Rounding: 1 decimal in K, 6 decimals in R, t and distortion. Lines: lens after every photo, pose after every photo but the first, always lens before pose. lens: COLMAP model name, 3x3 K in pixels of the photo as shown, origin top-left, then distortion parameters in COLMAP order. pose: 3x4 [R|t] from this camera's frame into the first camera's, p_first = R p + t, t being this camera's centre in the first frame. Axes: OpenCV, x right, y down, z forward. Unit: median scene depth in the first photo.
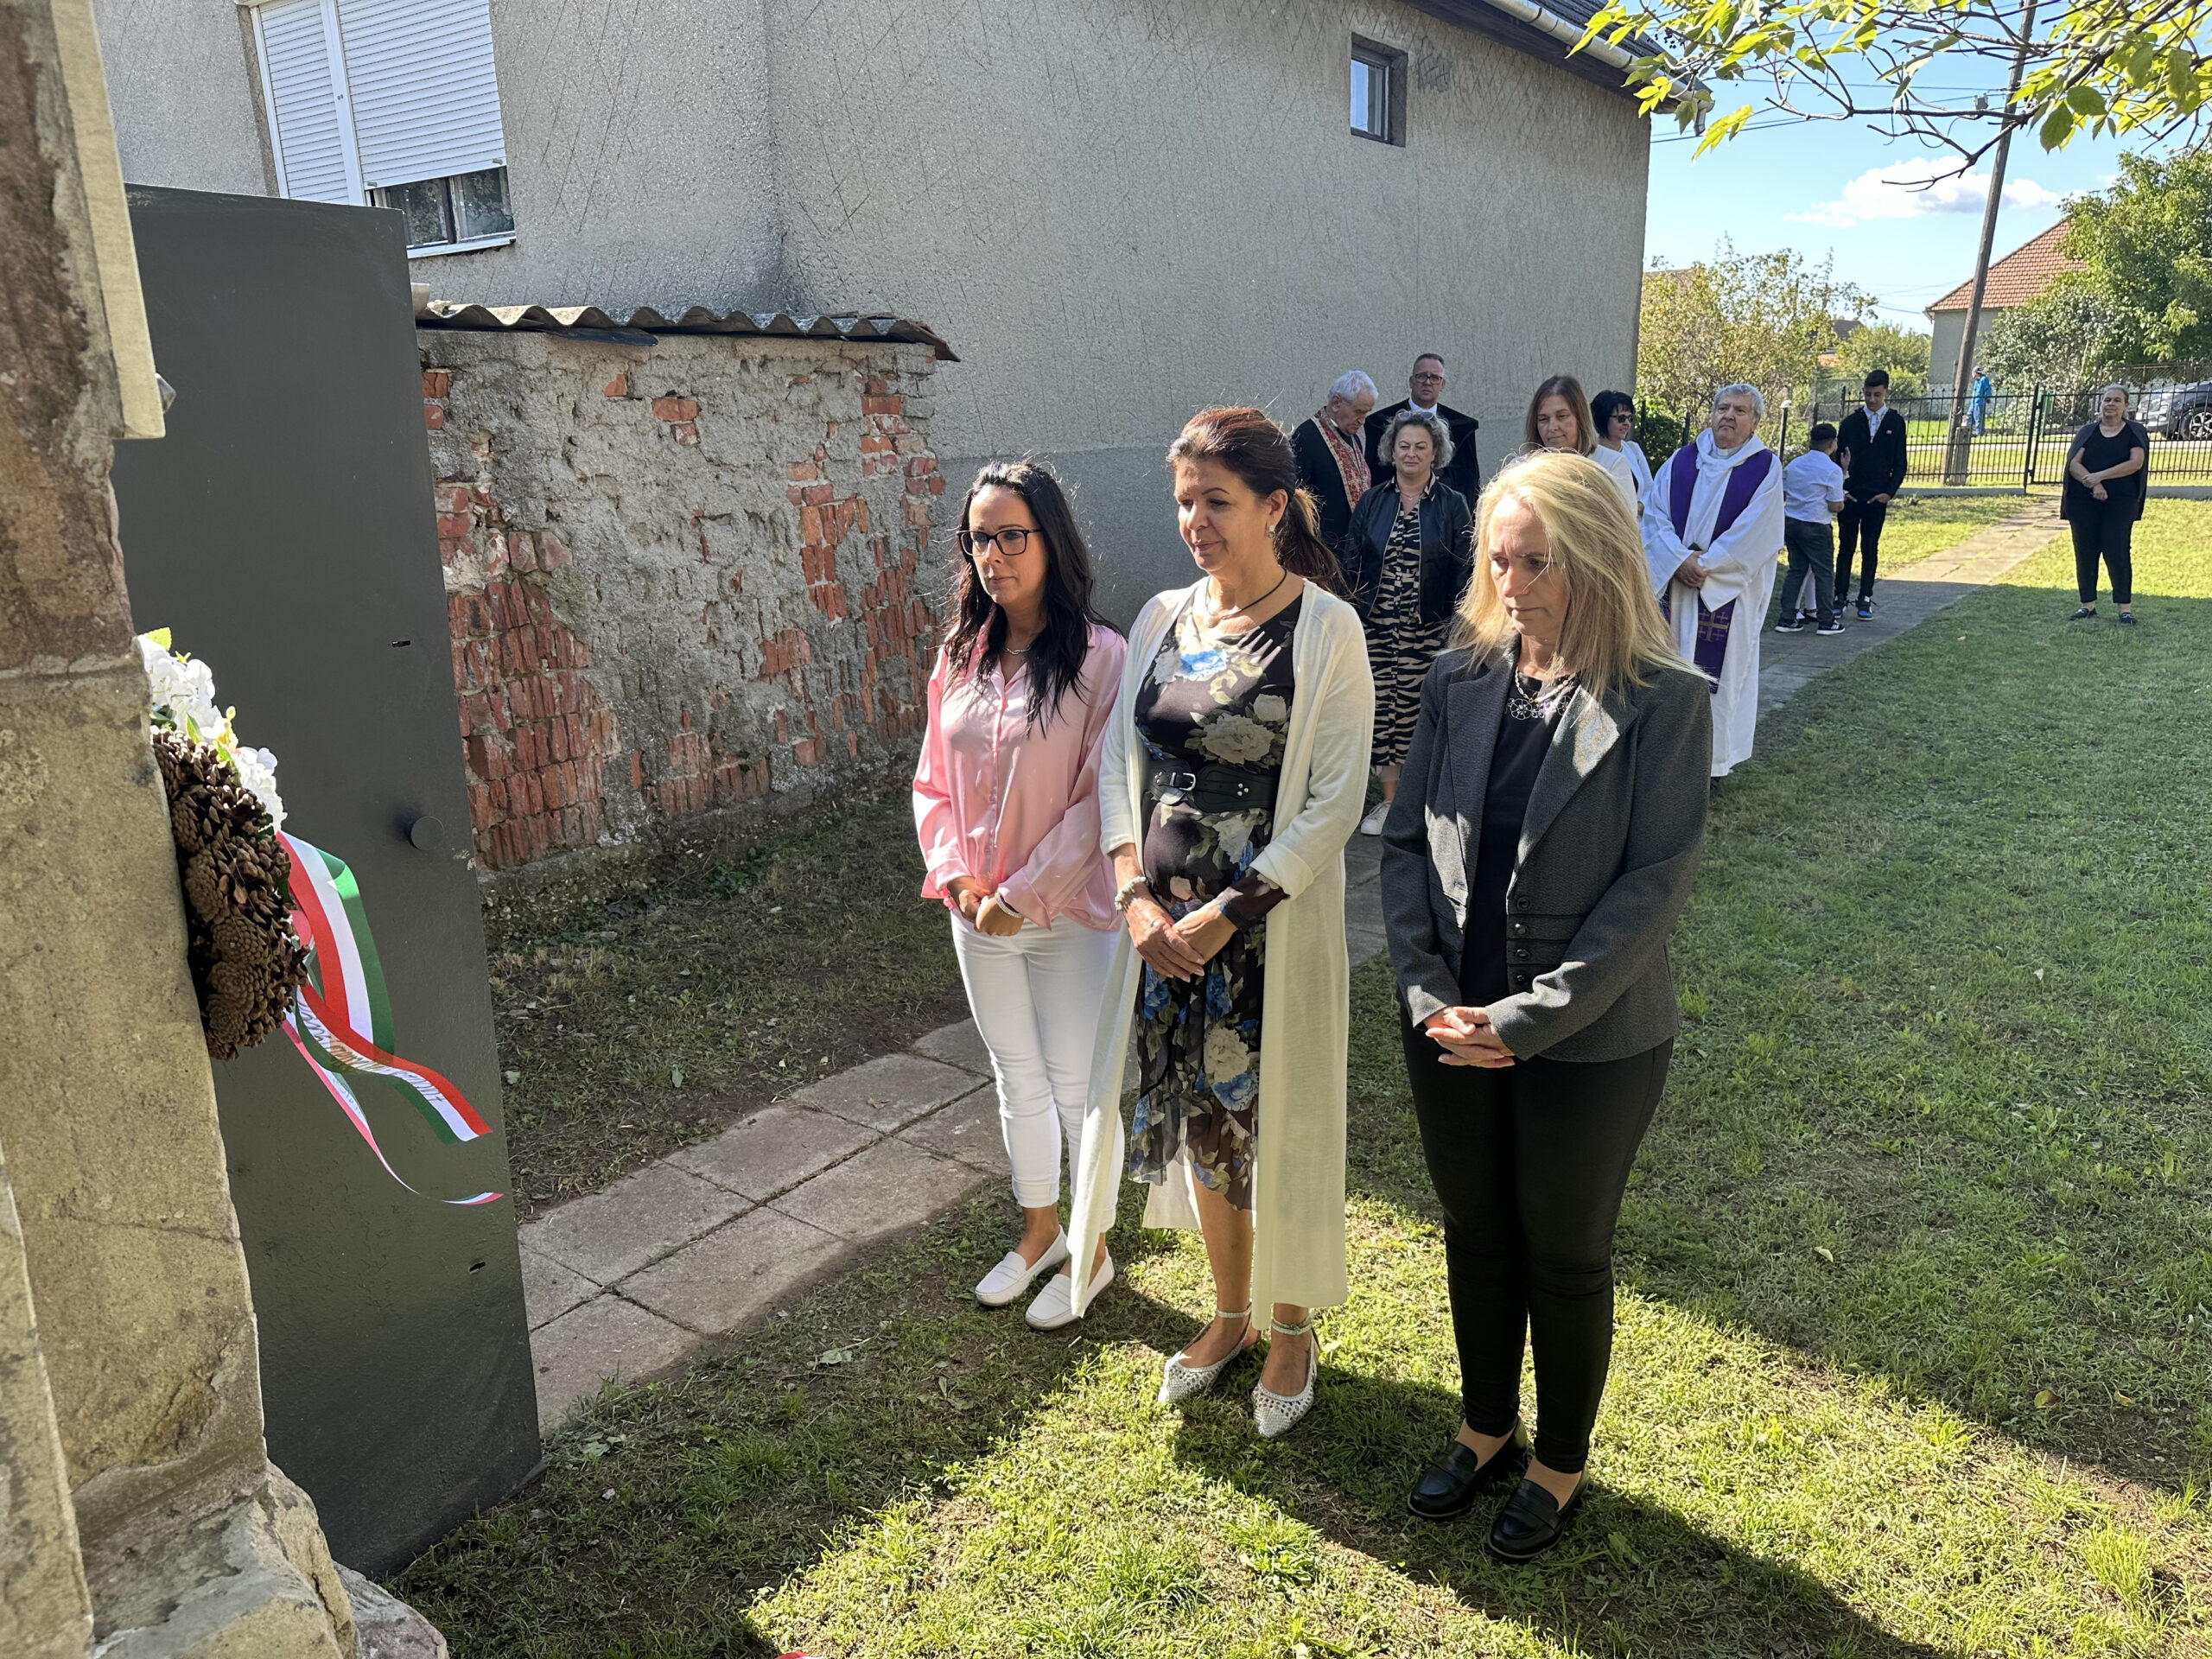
lens RADIAL K [[1542.8, 0, 1118.3], [0, 1542.8, 843.7], [0, 0, 1]] dist [0.031475, -0.033189]
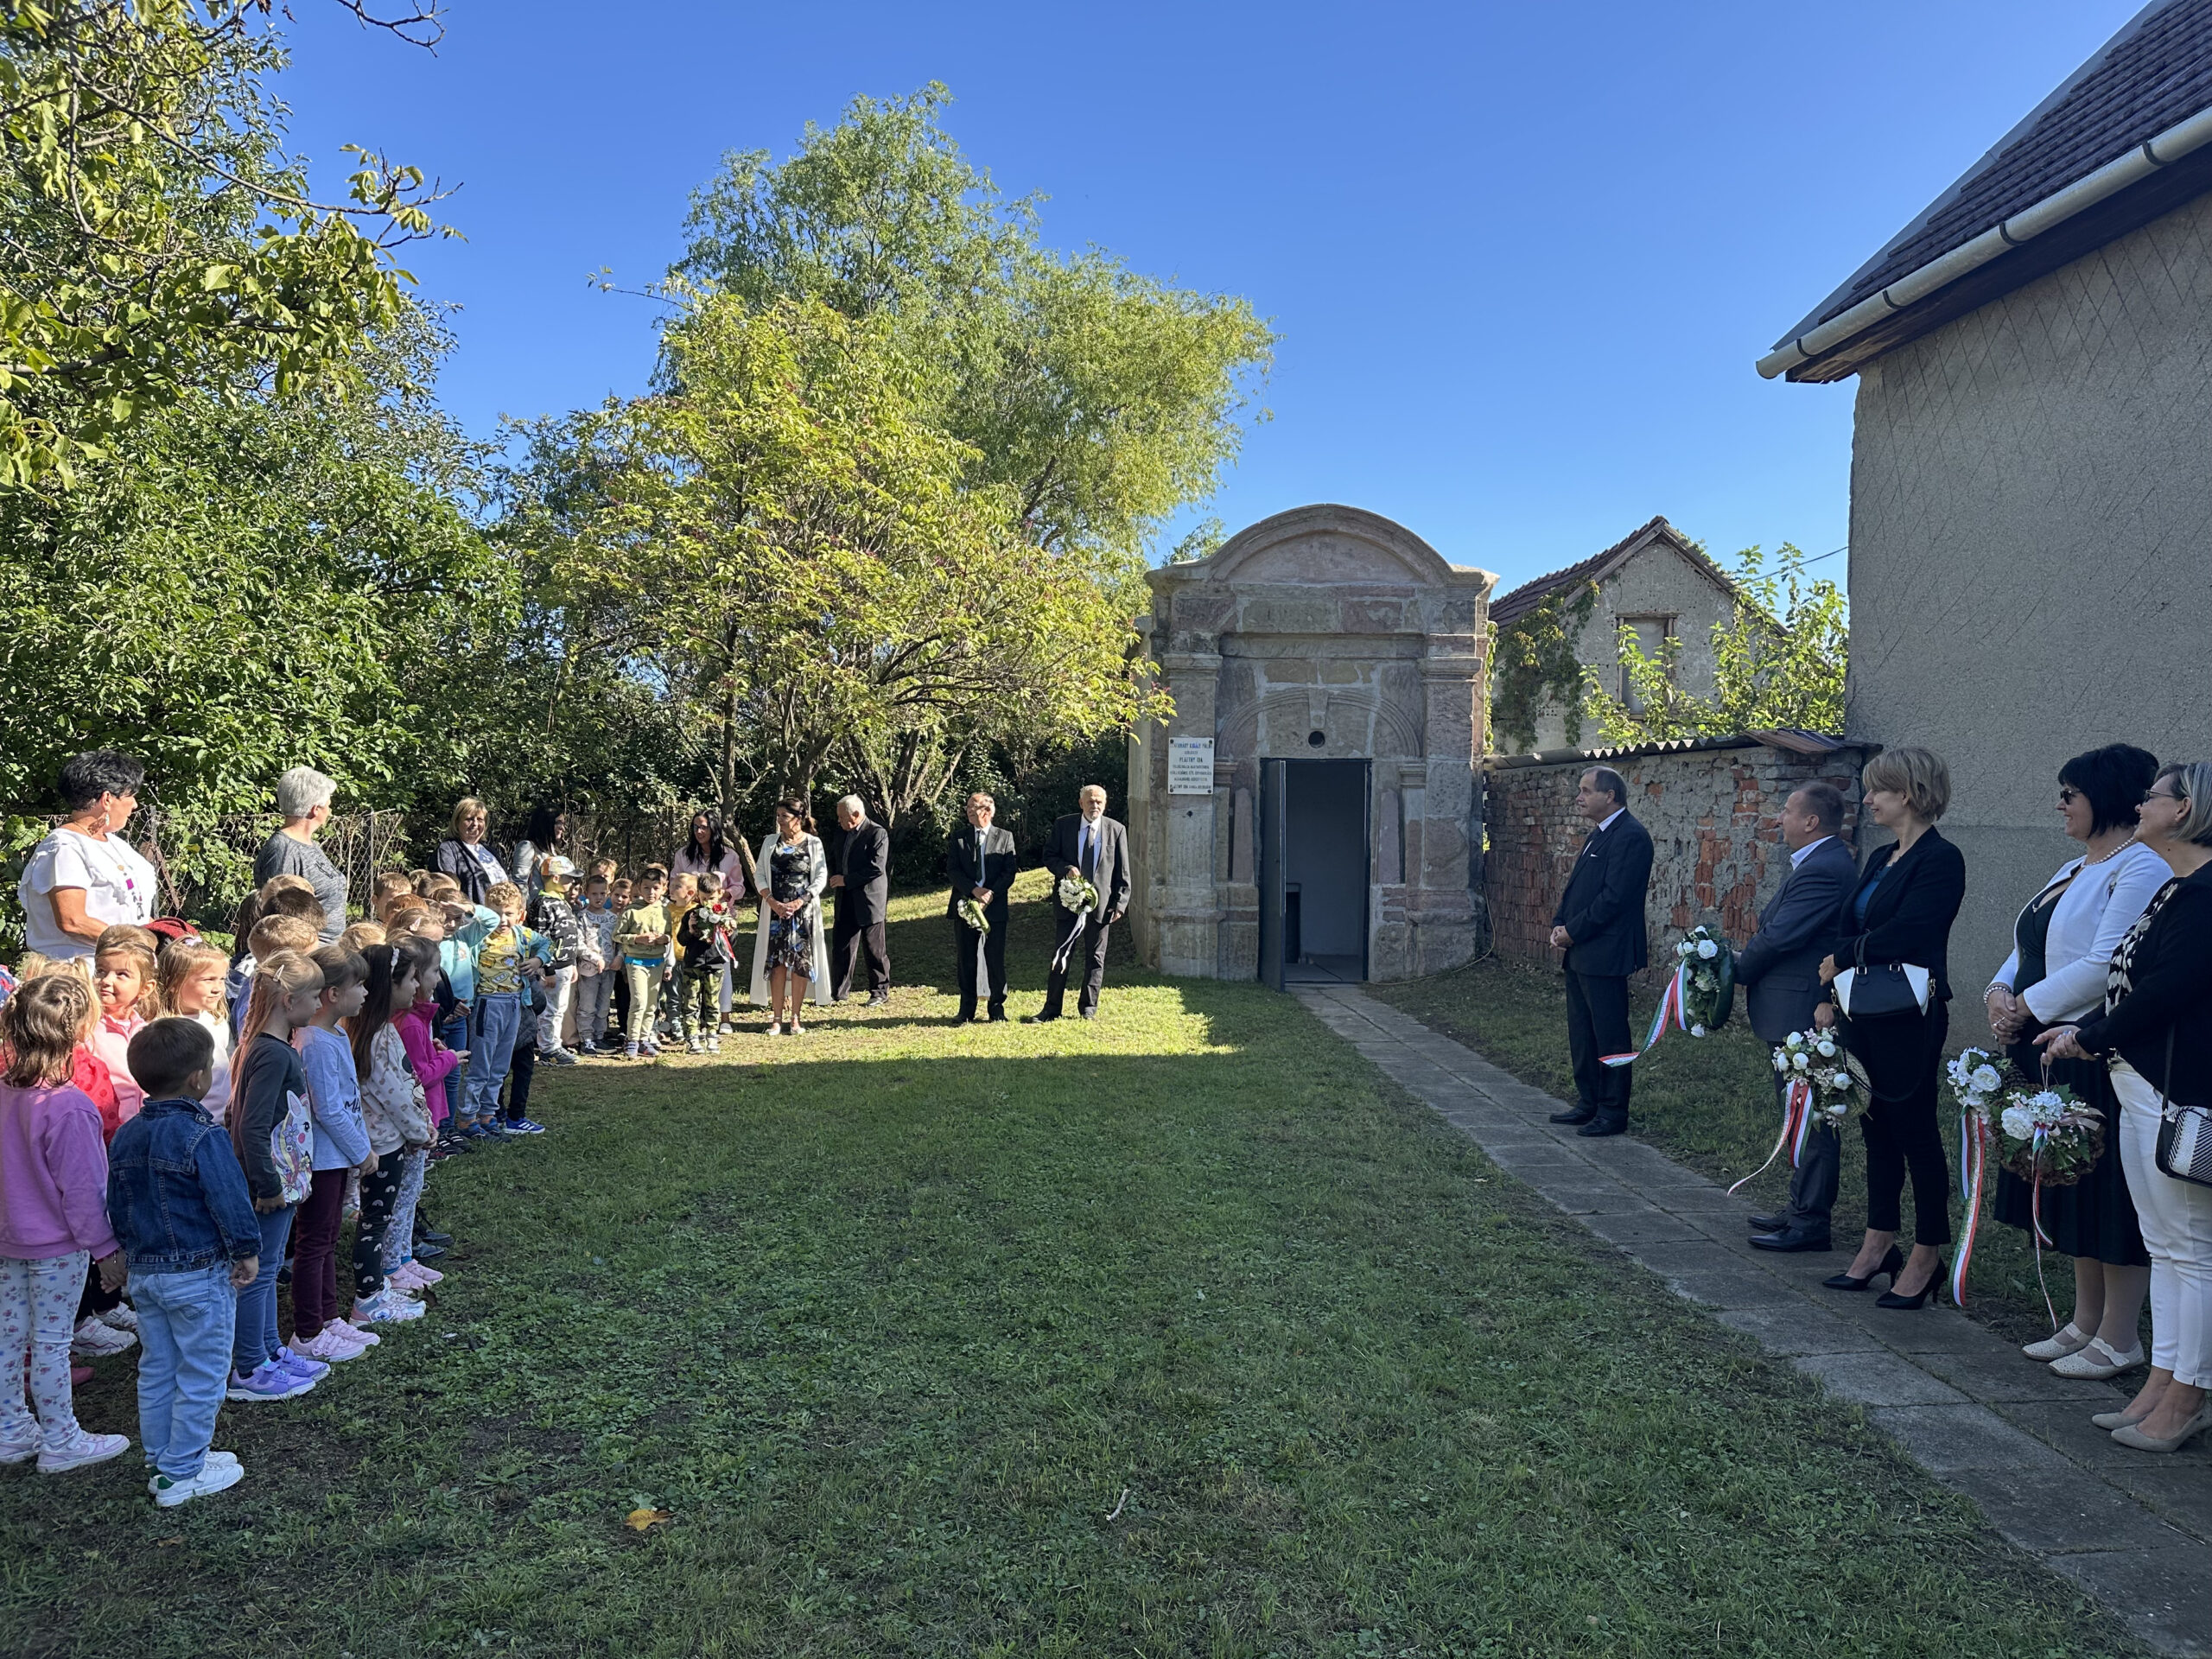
lens RADIAL K [[1542.8, 0, 1072.9], [0, 1542.8, 853.7], [0, 0, 1]] dist [0.031475, -0.033189]
pose [[-0.791126, 0.031266, -0.610854, 1.575252], [-0.158048, 0.954327, 0.253536, -0.587133], [0.590881, 0.297123, -0.750051, 2.073096]]
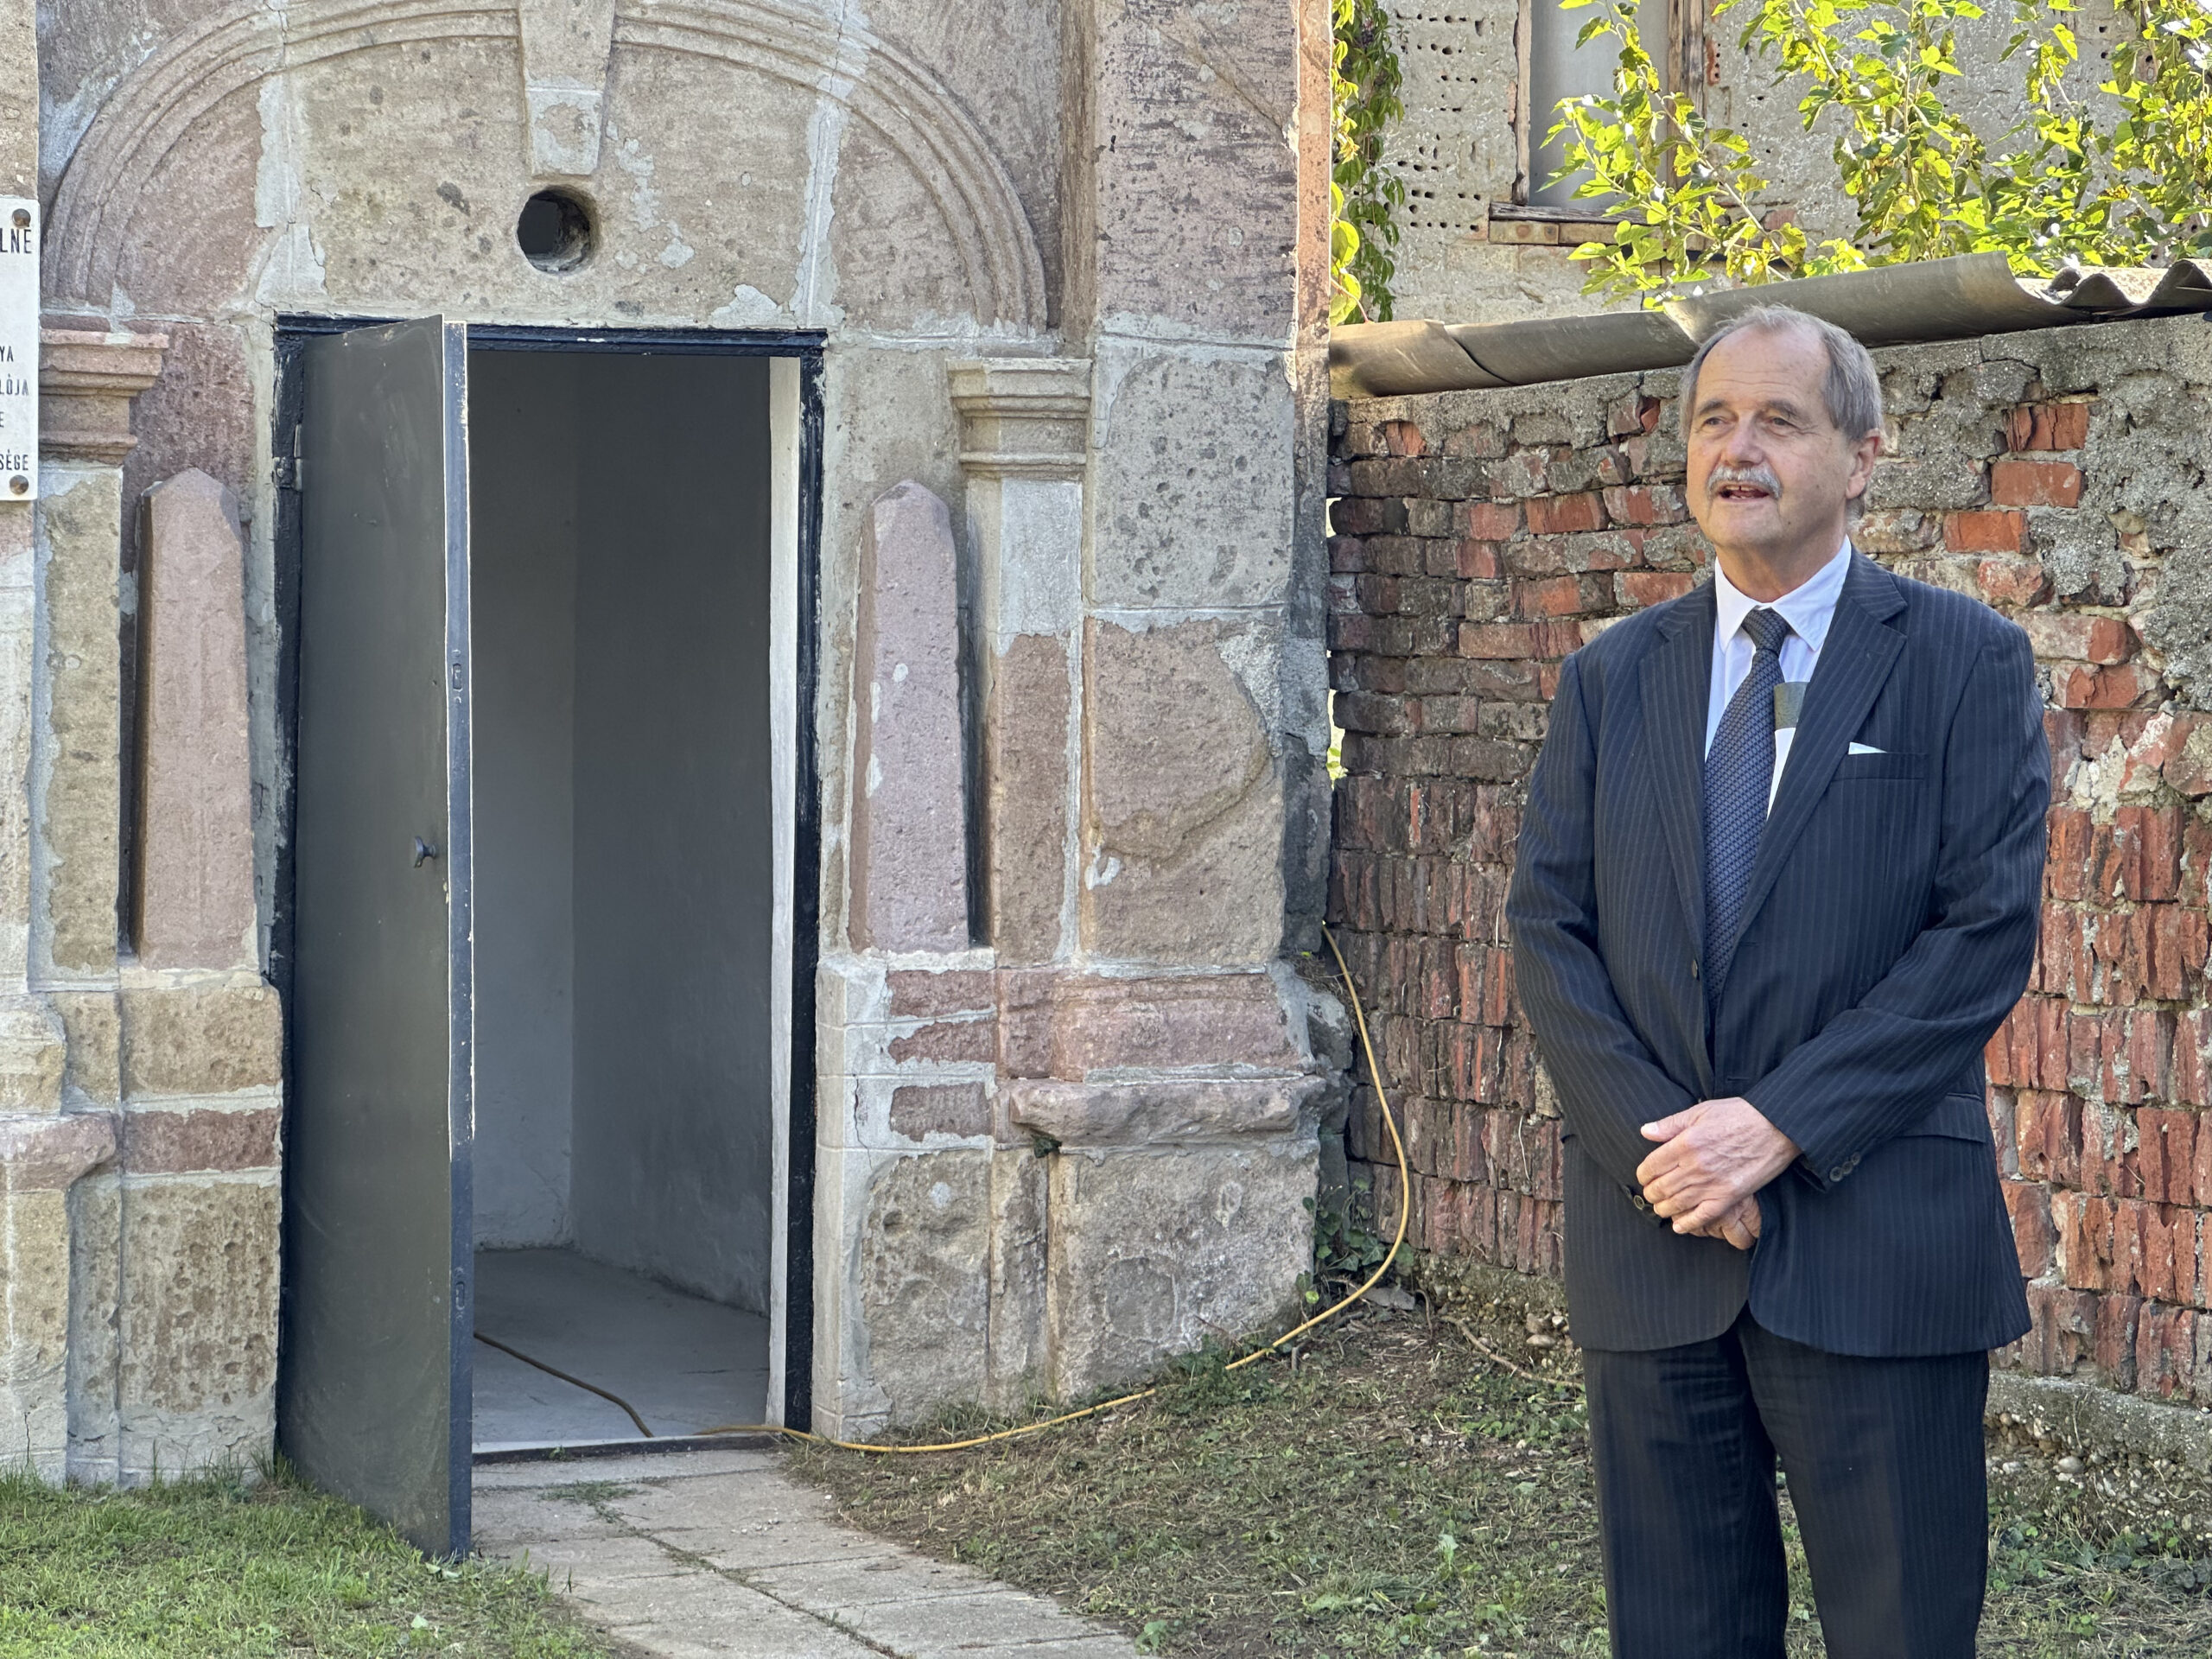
lens RADIAL K [[4937.0, 0, 1075.7], [0, 4937.0, 729.8], [0, 0, 1]] dist [0.182504, 0.000000]
pose [[-0.508425, 0.032379, -0.860497, 0.992909], [-0.227695, 0.958670, 0.170606, -0.336521], [0.830457, 0.282672, -0.480039, 1.288376]]
